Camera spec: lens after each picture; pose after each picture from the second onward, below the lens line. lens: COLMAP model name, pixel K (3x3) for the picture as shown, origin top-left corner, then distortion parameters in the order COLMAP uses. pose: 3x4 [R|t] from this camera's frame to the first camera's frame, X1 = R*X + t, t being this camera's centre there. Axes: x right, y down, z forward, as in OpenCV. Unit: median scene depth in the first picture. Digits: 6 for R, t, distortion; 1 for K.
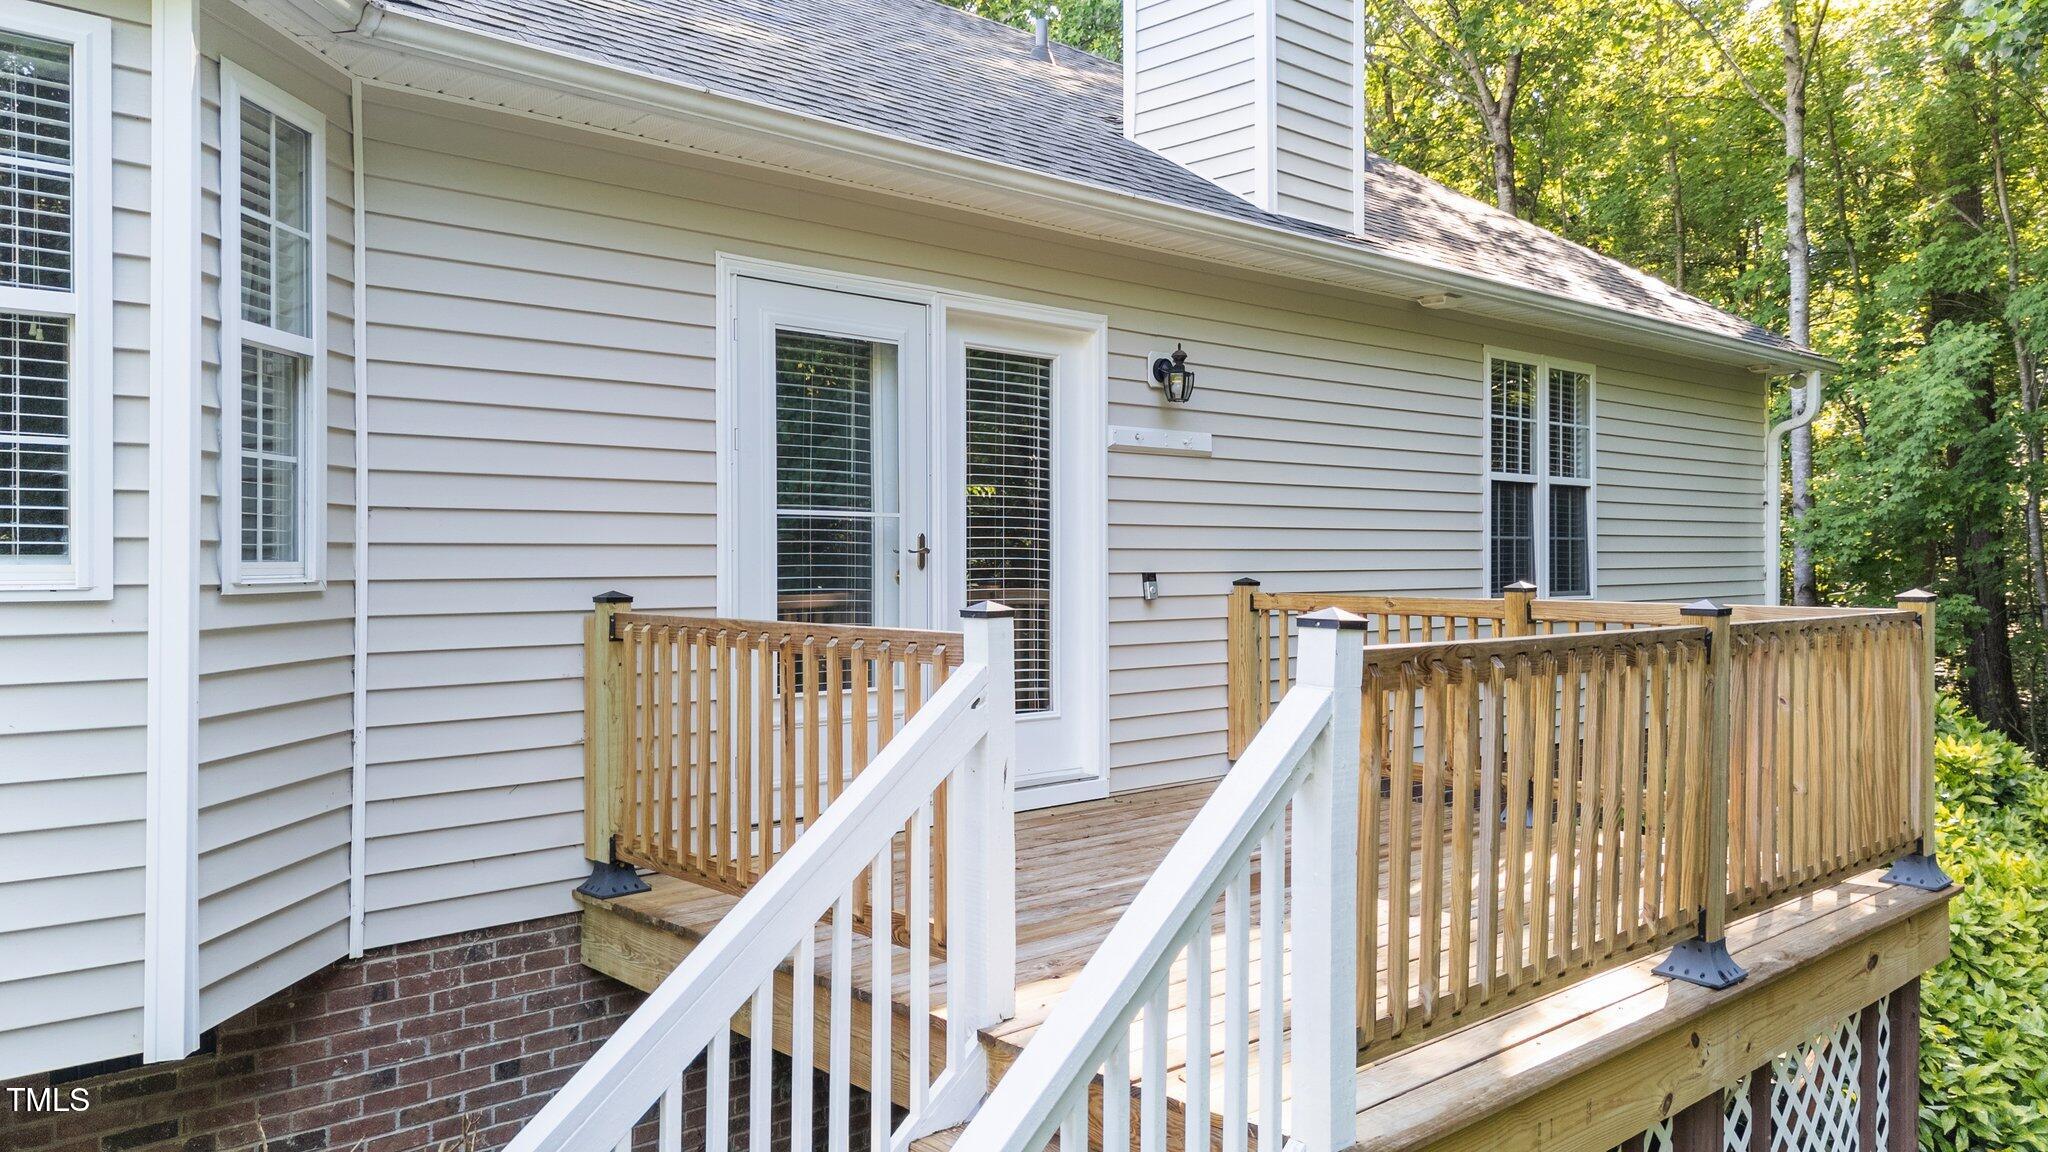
lens RADIAL K [[1505.0, 0, 1020.7], [0, 1505.0, 572.8], [0, 0, 1]] dist [0.068102, -0.076326]
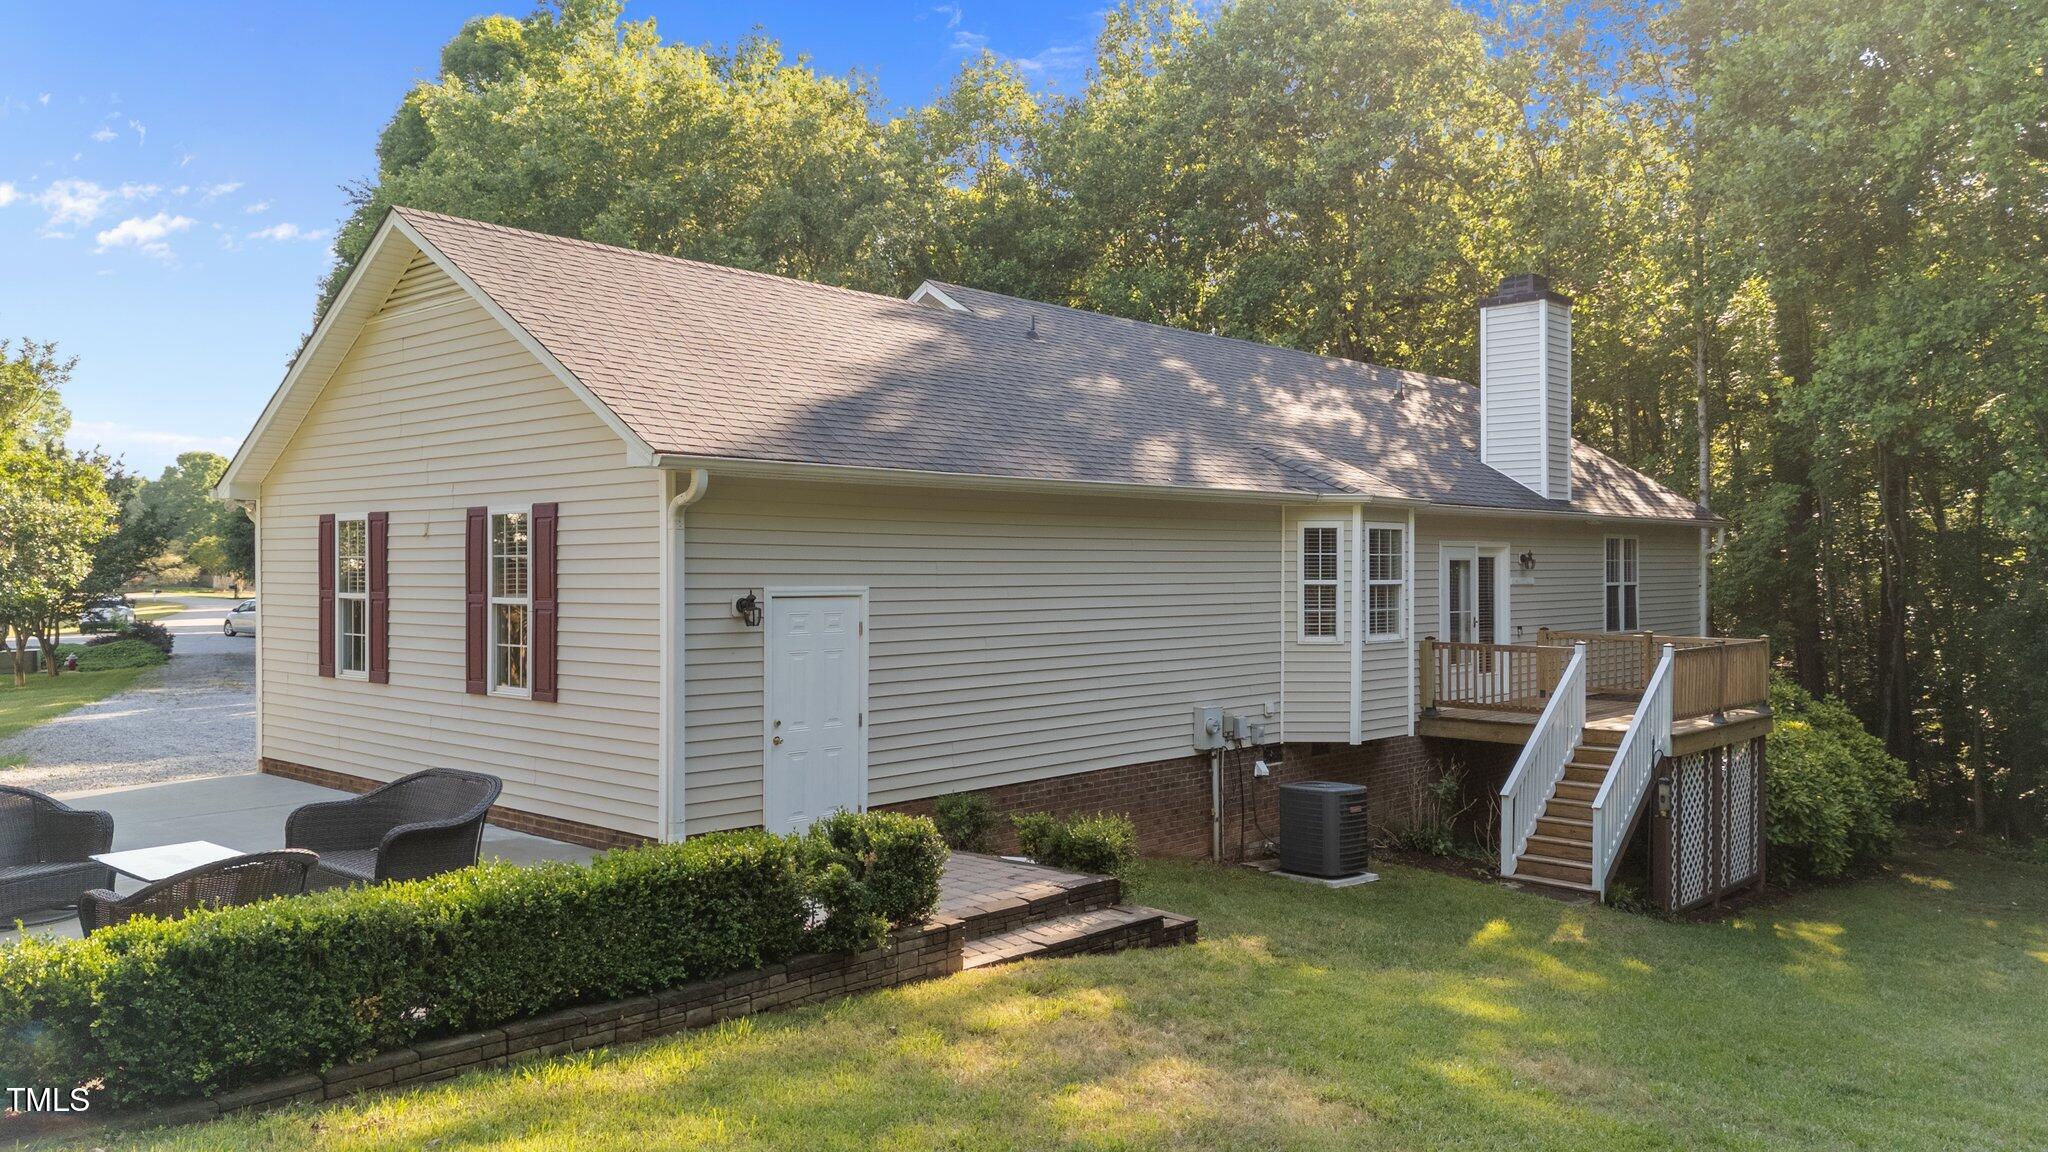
lens RADIAL K [[1505.0, 0, 1020.7], [0, 1505.0, 572.8], [0, 0, 1]] dist [0.068102, -0.076326]
pose [[0.997682, 0.002037, 0.068024, -1.293891], [-0.001793, 0.999992, -0.003647, -0.108962], [-0.068031, 0.003516, 0.997677, -2.263324]]
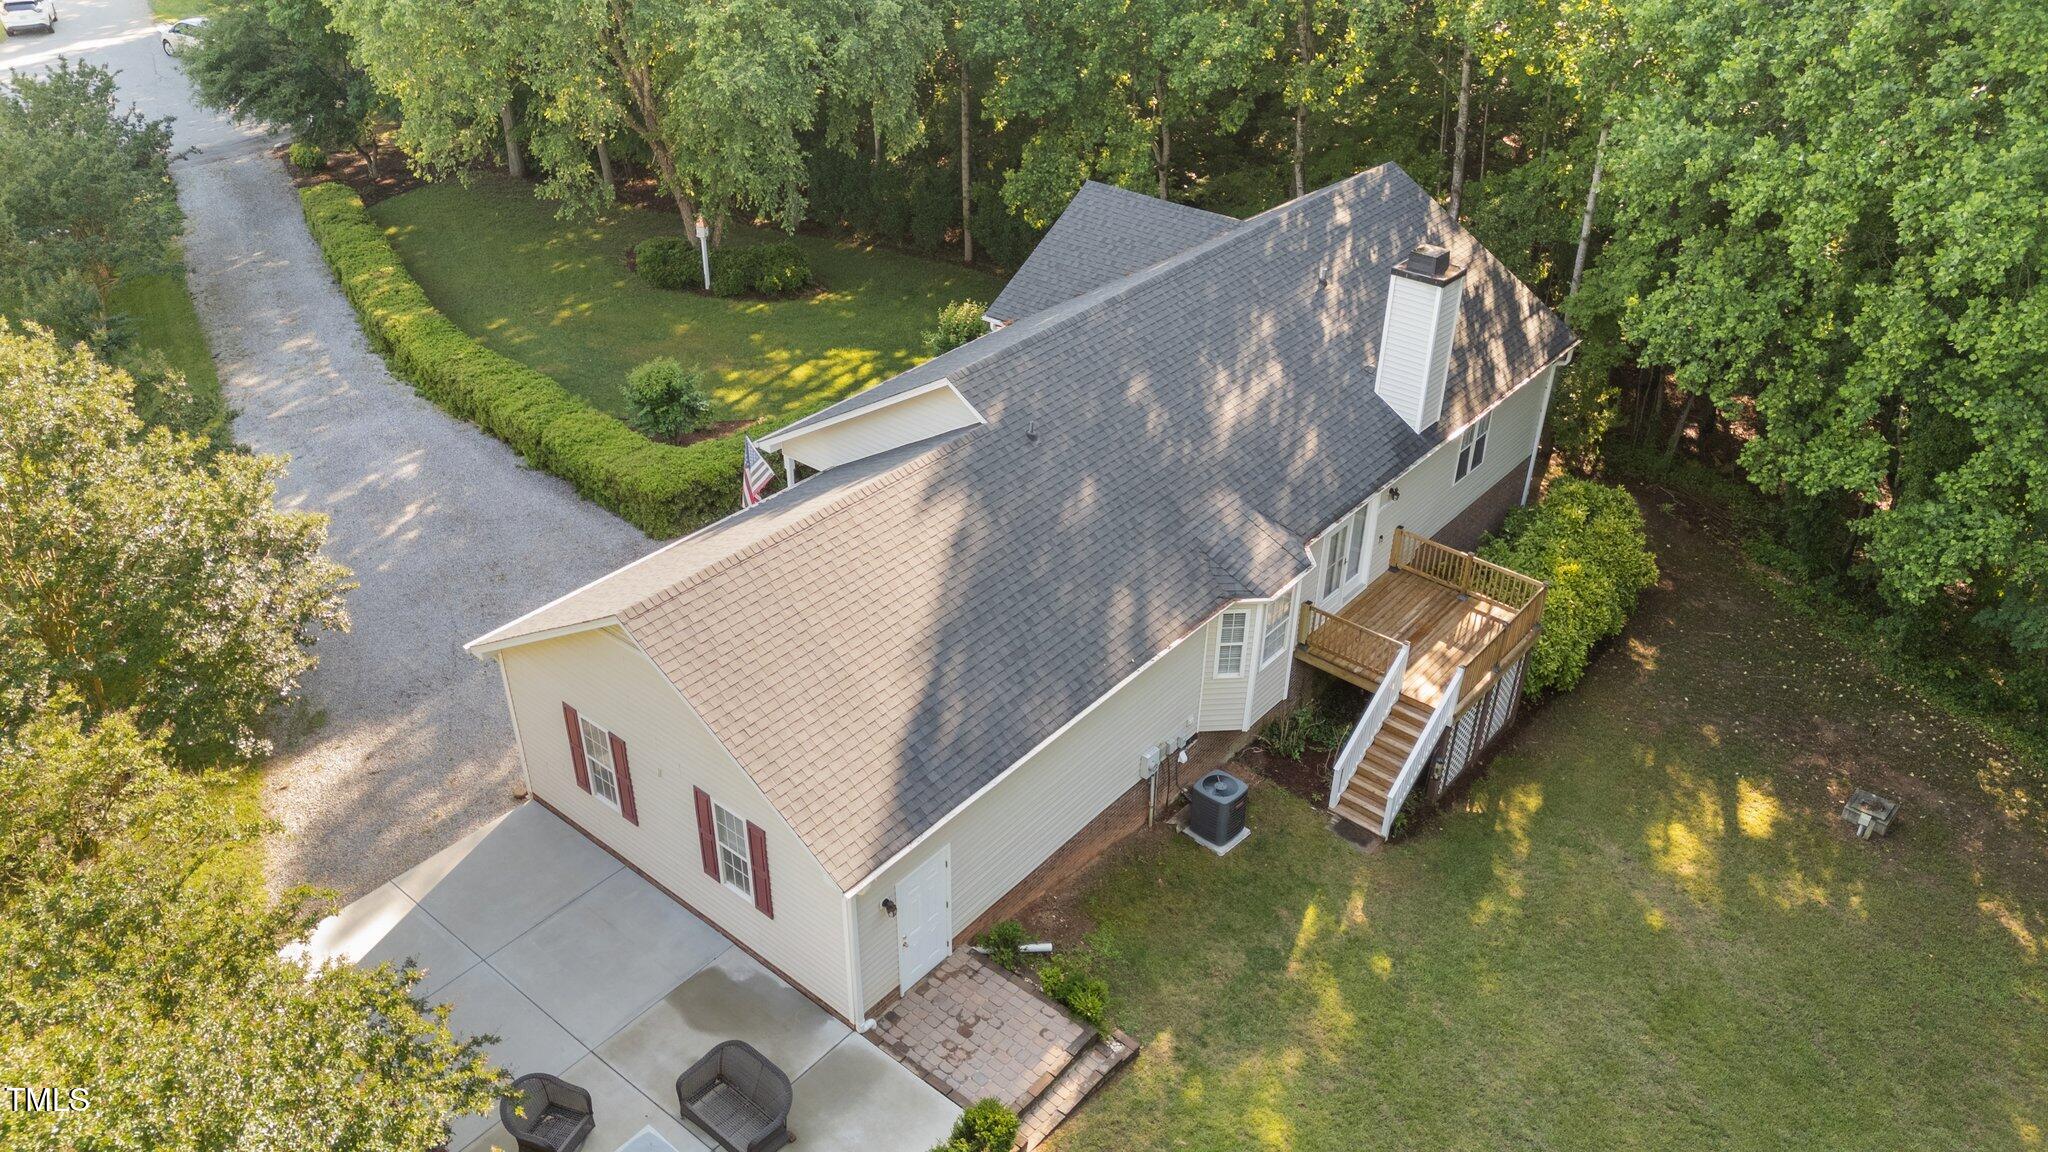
lens RADIAL K [[1505.0, 0, 1020.7], [0, 1505.0, 572.8], [0, 0, 1]] dist [0.068102, -0.076326]
pose [[0.993415, -0.052538, 0.101818, -1.516006], [-0.009434, 0.848144, 0.529681, -2.398420], [-0.114184, -0.527154, 0.842064, -2.760229]]
